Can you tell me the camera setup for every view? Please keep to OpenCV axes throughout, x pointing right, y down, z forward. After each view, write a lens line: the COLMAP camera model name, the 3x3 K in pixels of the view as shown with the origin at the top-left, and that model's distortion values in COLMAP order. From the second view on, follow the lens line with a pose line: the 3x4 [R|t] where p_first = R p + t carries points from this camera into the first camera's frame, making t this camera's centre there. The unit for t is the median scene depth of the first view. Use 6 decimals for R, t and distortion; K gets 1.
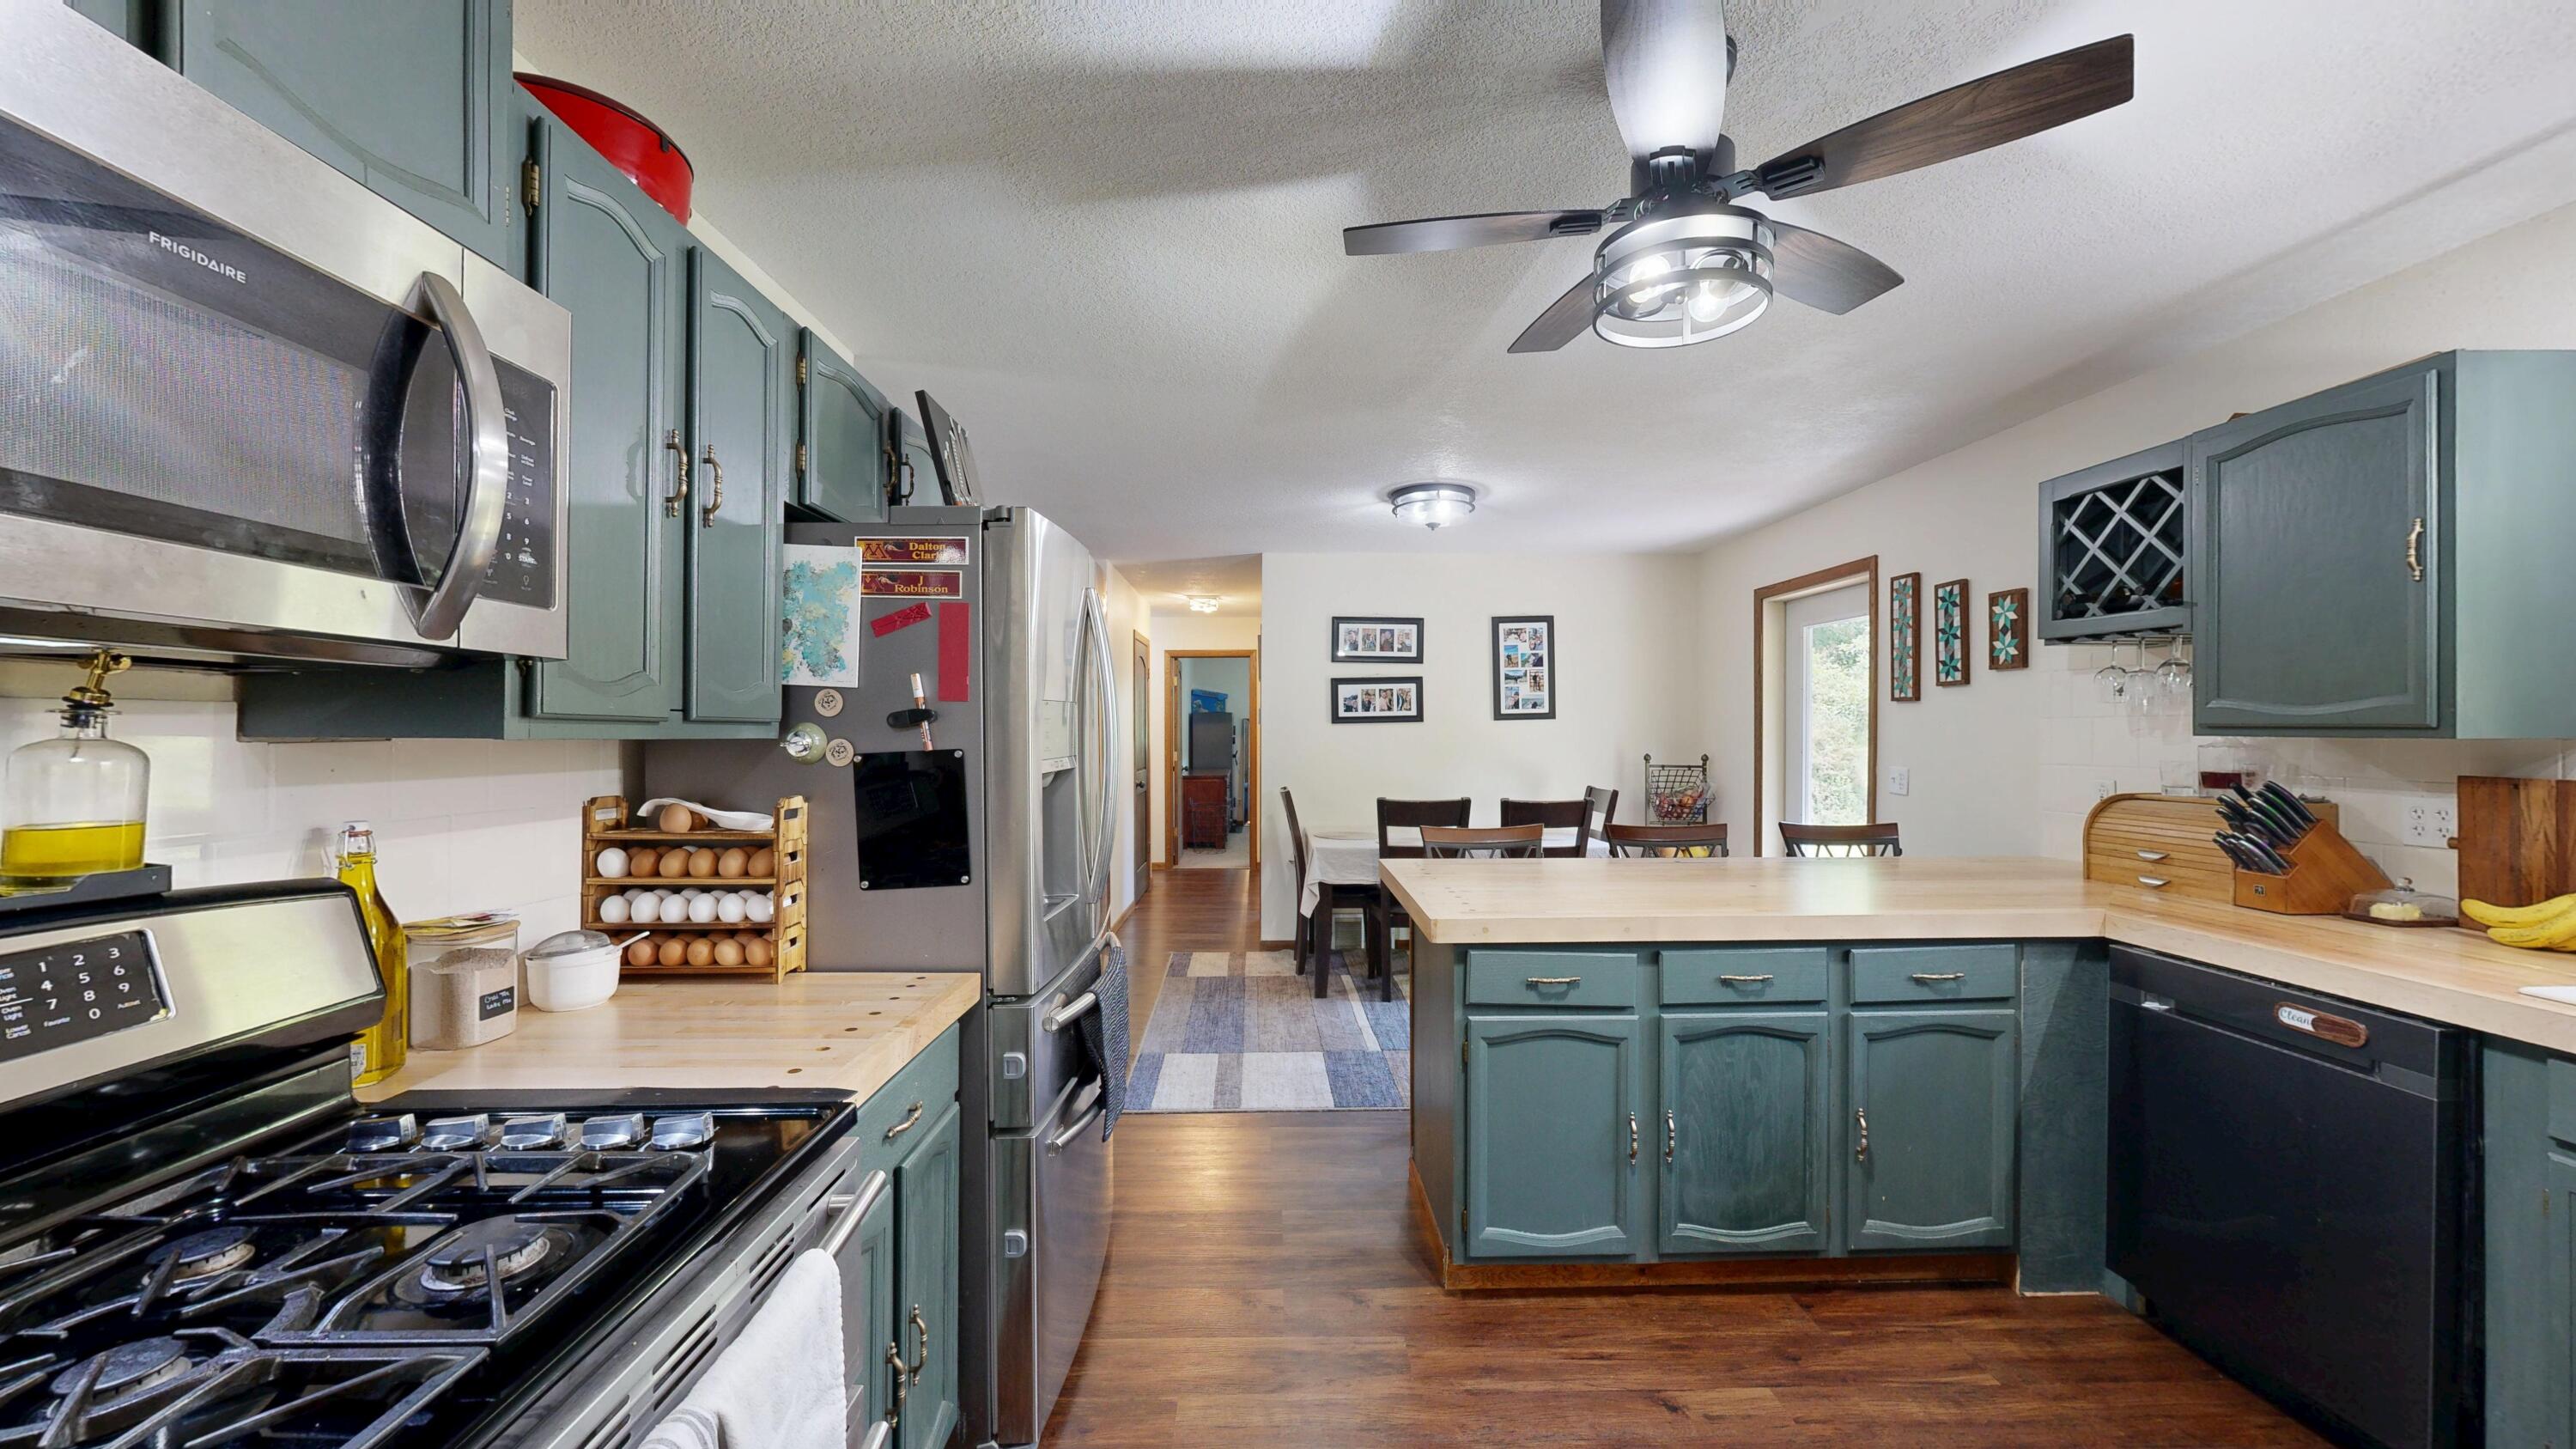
lens RADIAL K [[944.3, 0, 1287.1], [0, 944.3, 728.0], [0, 0, 1]] dist [-0.000402, -0.000160]
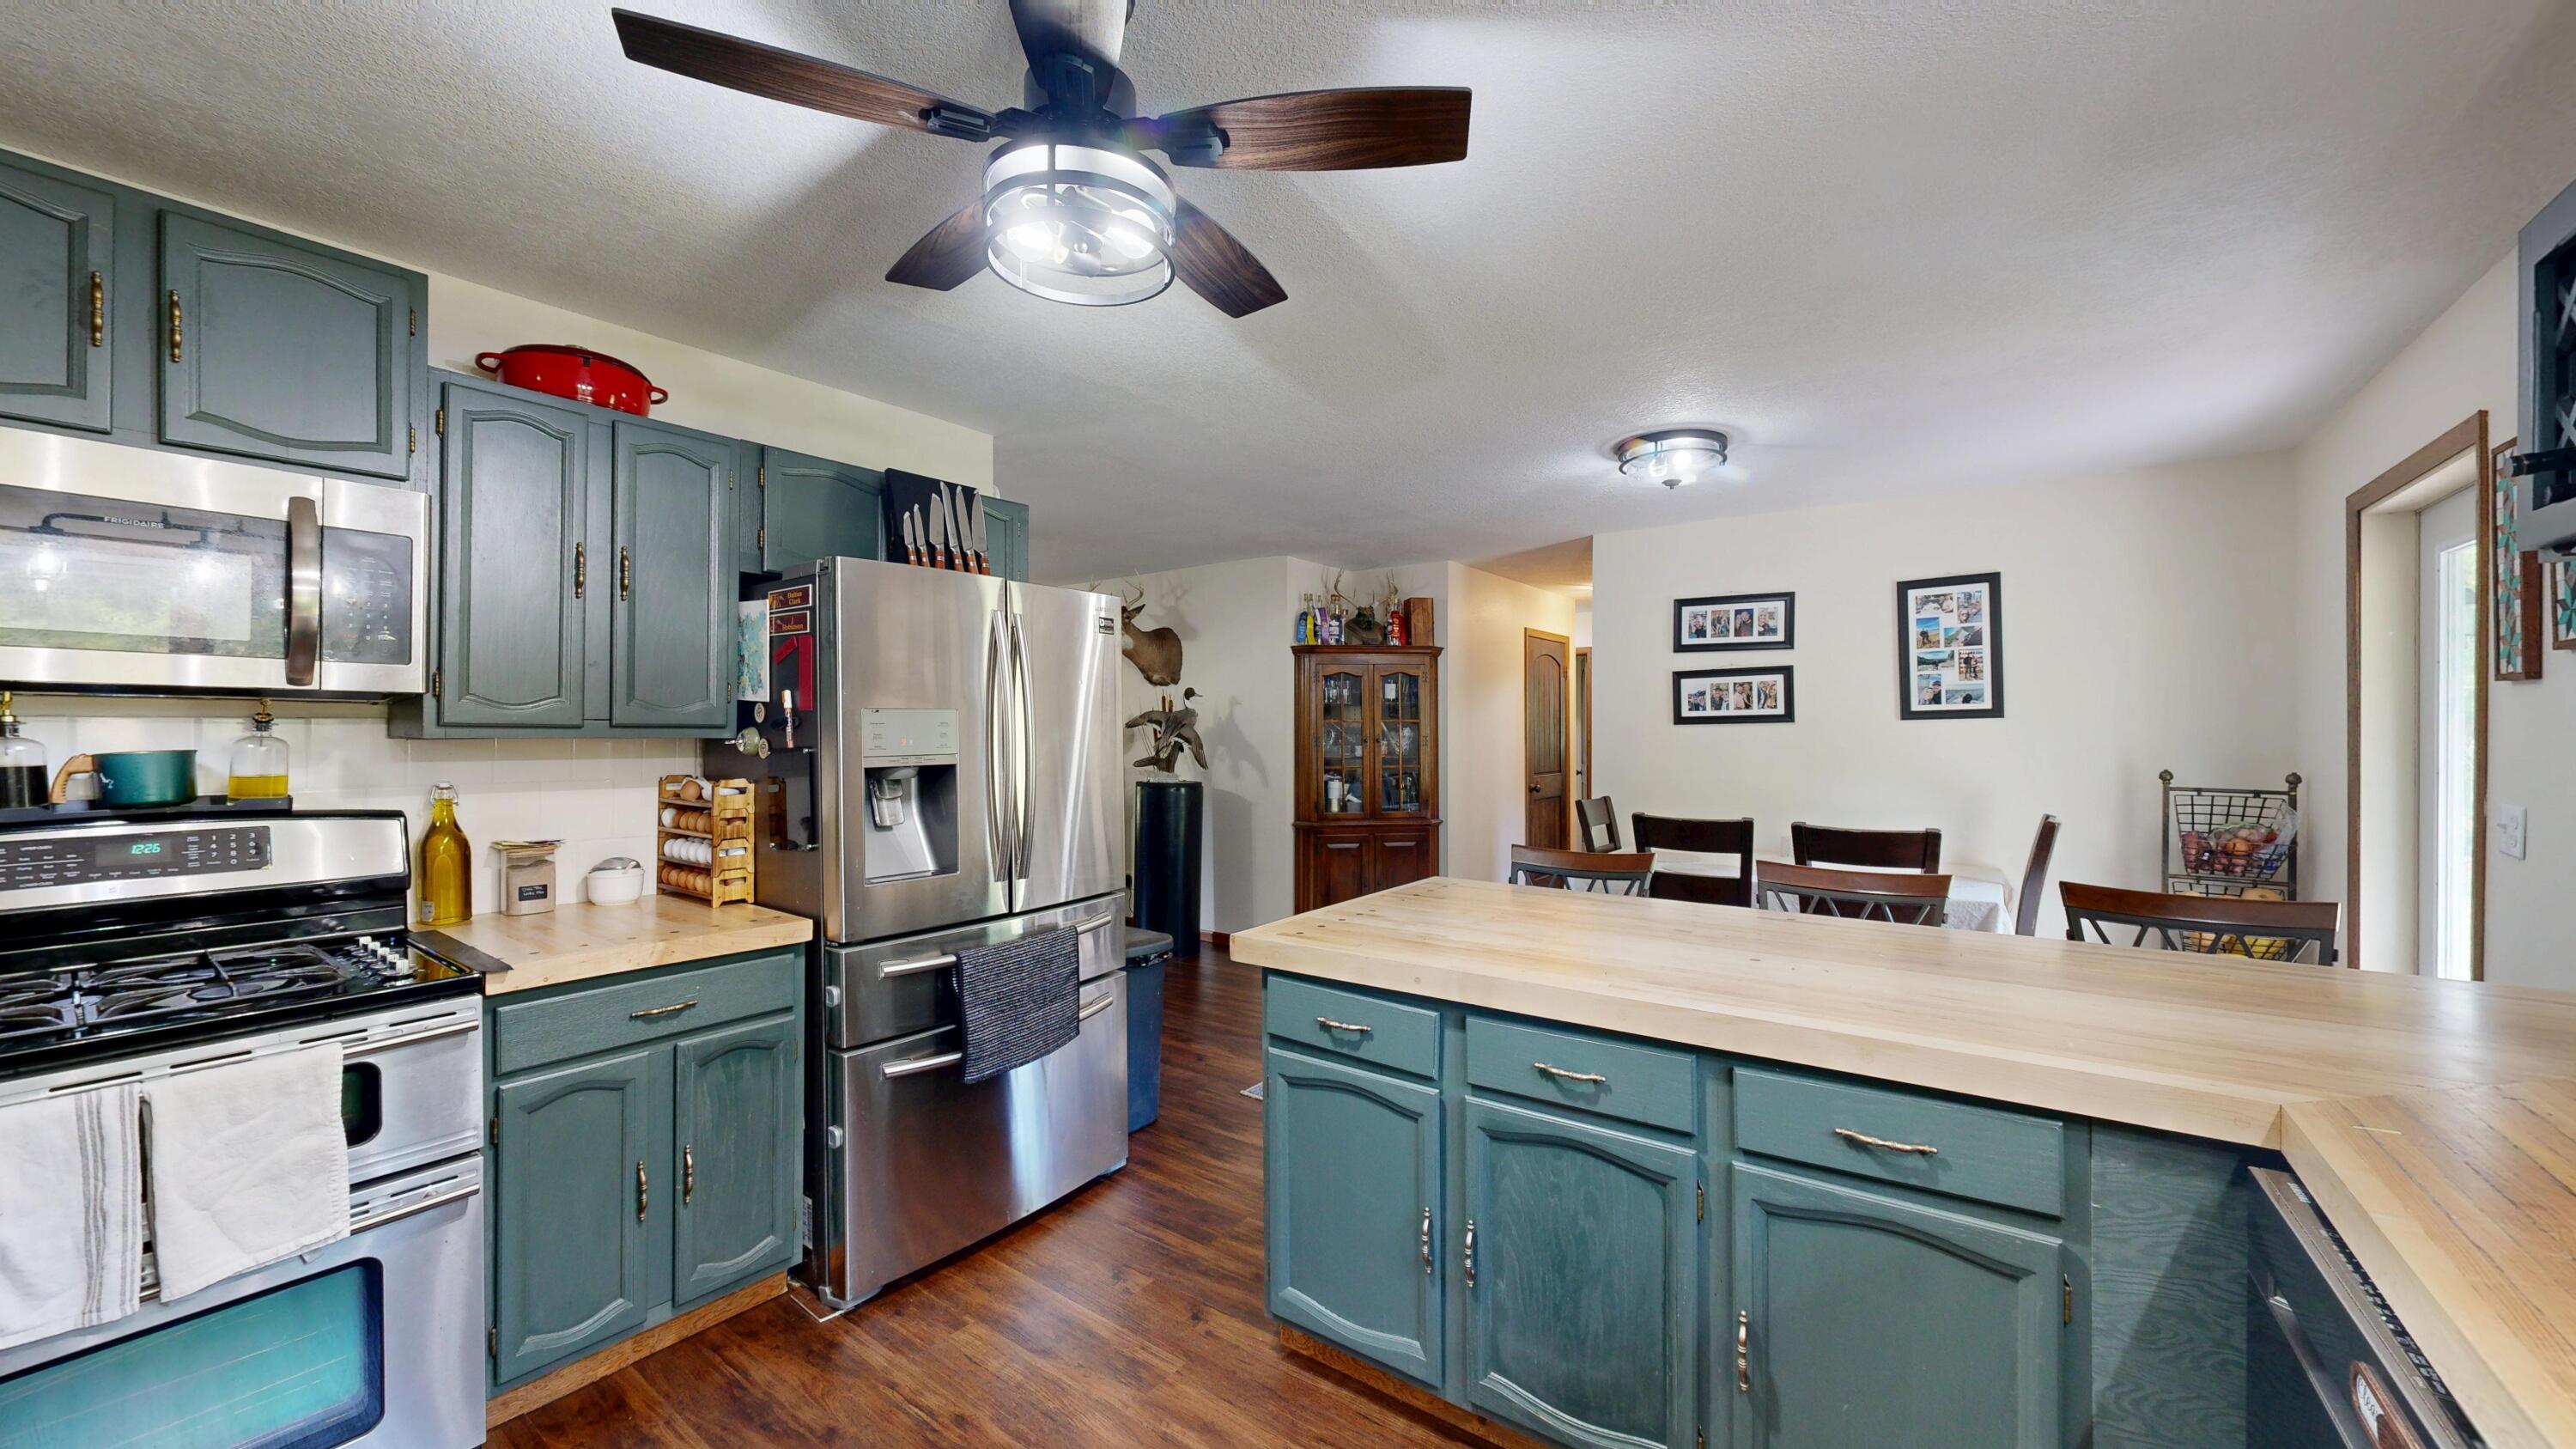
lens RADIAL K [[944.3, 0, 1287.1], [0, 944.3, 728.0], [0, 0, 1]] dist [-0.000402, -0.000160]
pose [[0.793065, -0.000268, -0.609137, 0.383429], [-0.000242, 1.000000, -0.000756, -0.001302], [0.609137, 0.000747, 0.793065, 0.144374]]
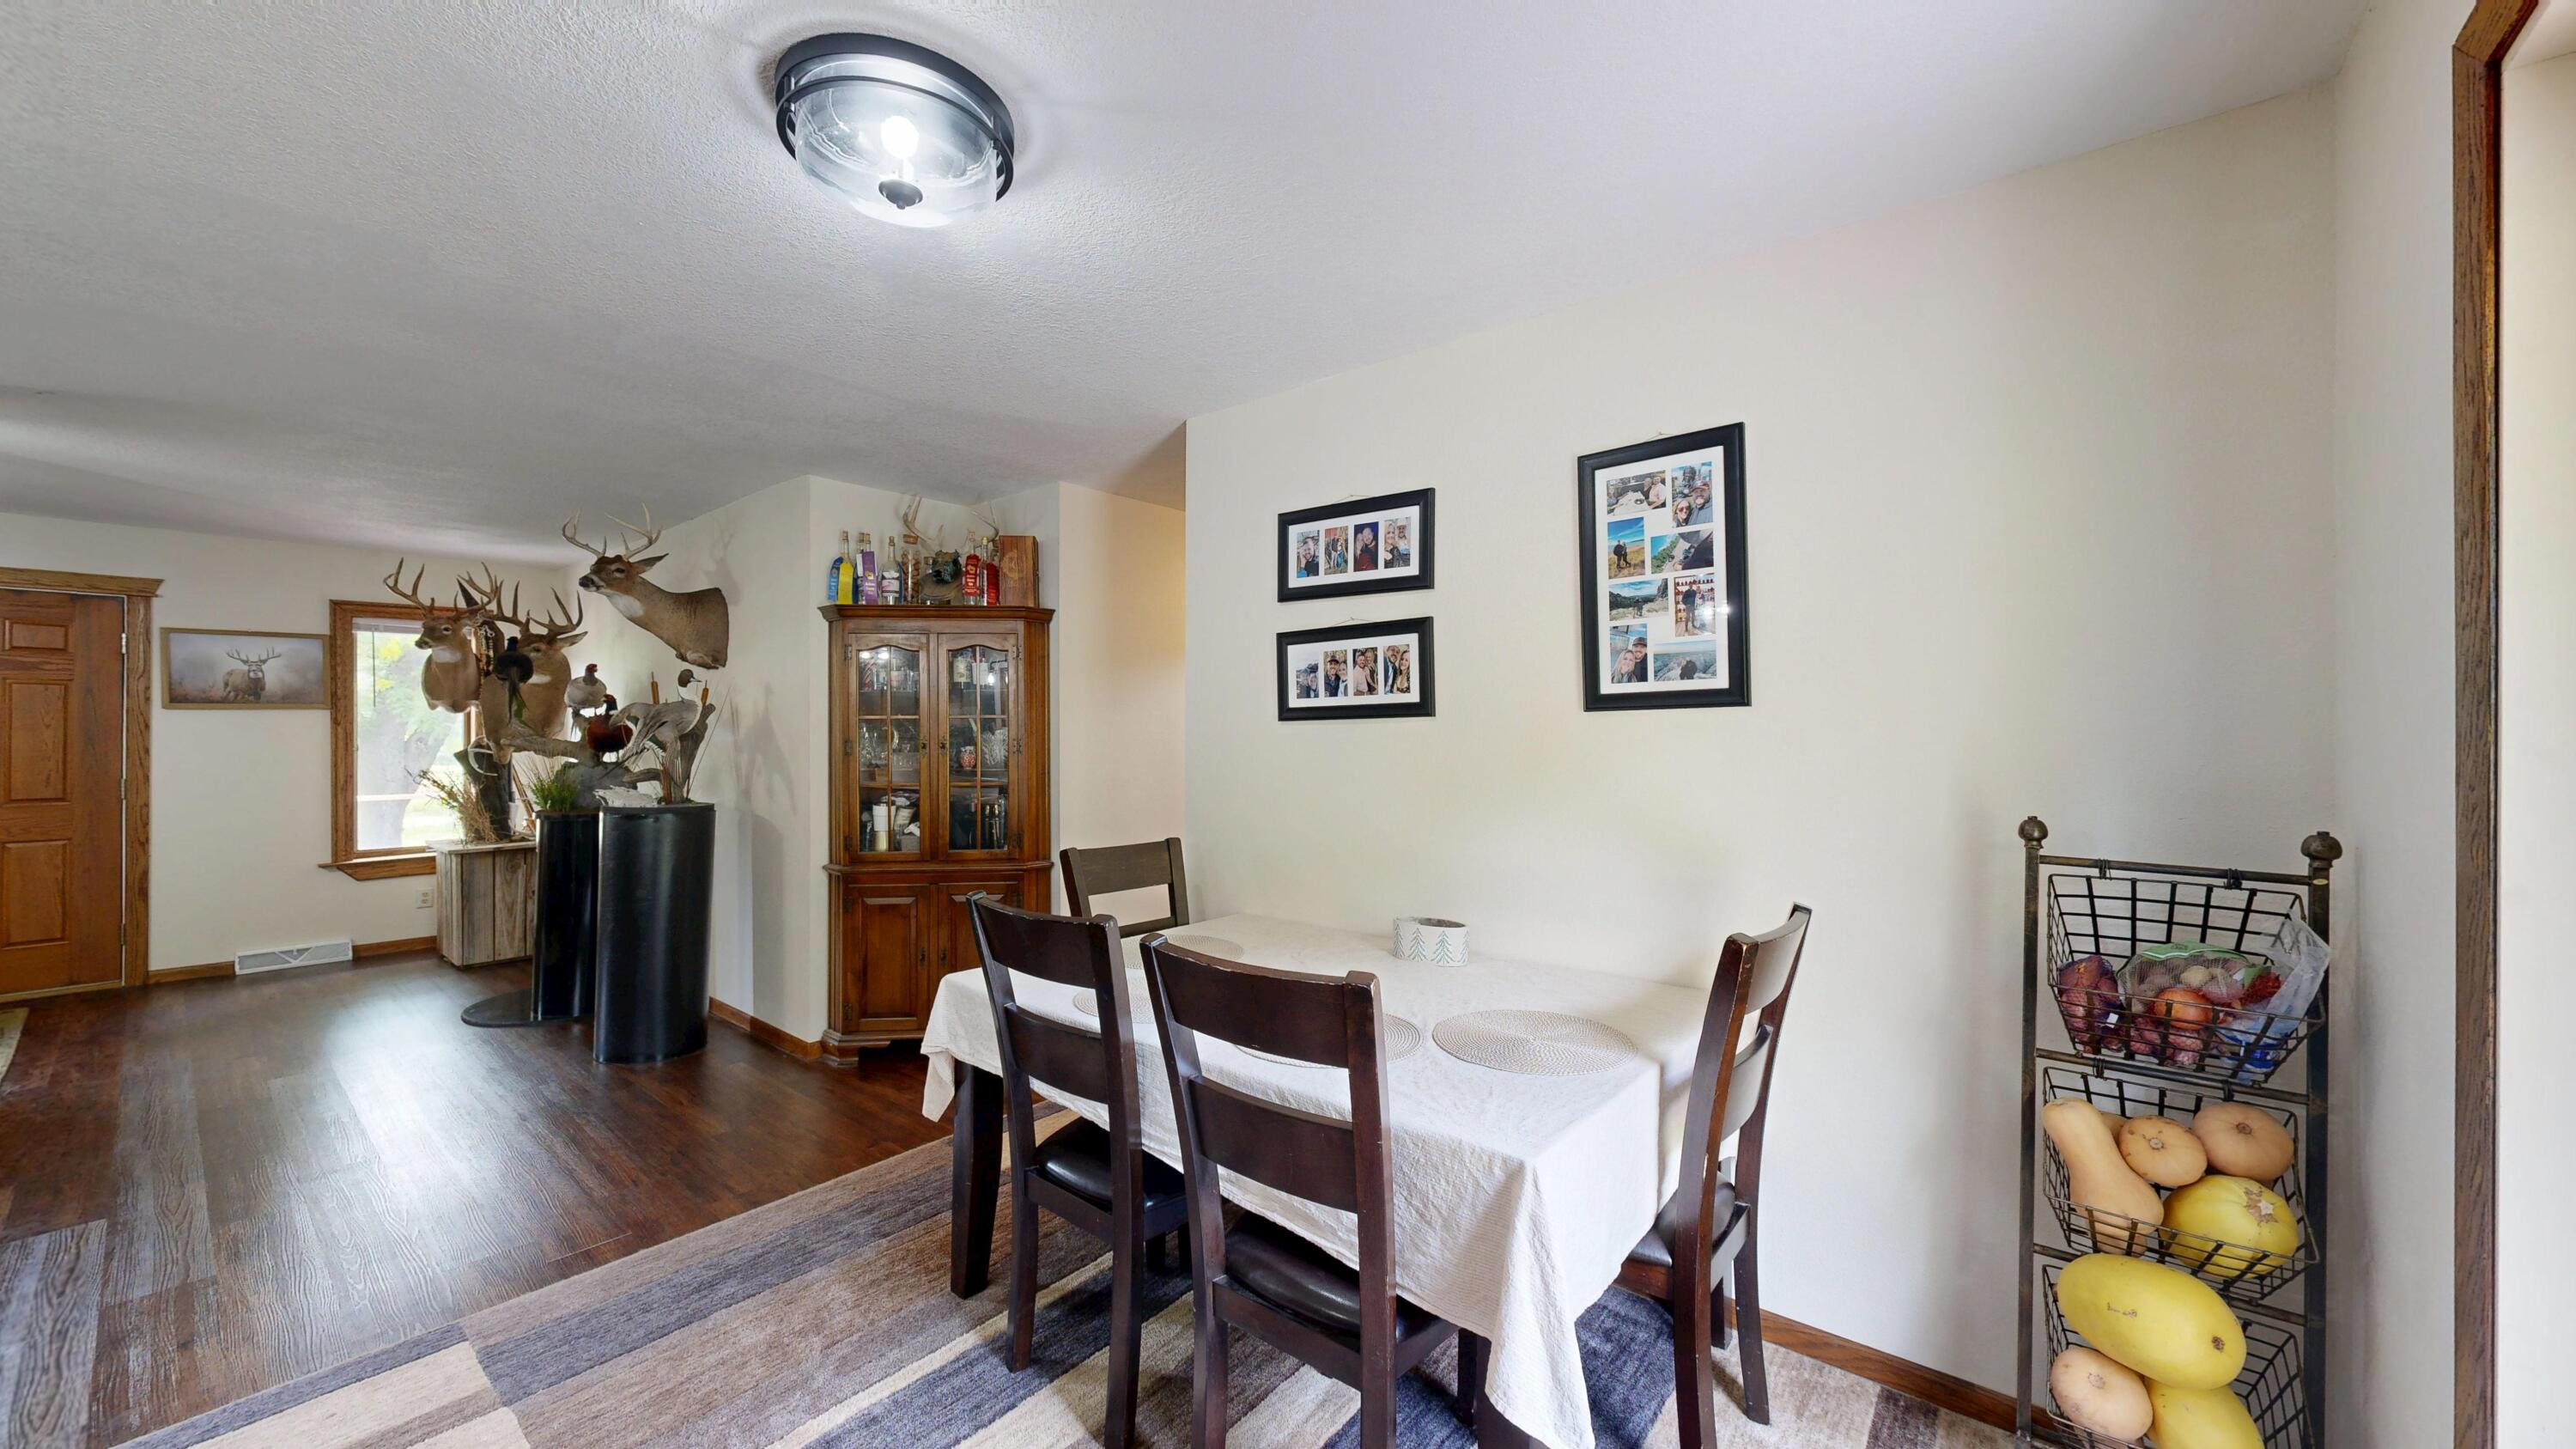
lens RADIAL K [[944.3, 0, 1287.1], [0, 944.3, 728.0], [0, 0, 1]] dist [-0.000402, -0.000160]
pose [[0.759486, -0.000628, -0.650523, 0.511770], [0.000150, 1.000000, -0.000790, -0.000718], [0.650524, 0.000503, 0.759486, 0.805033]]
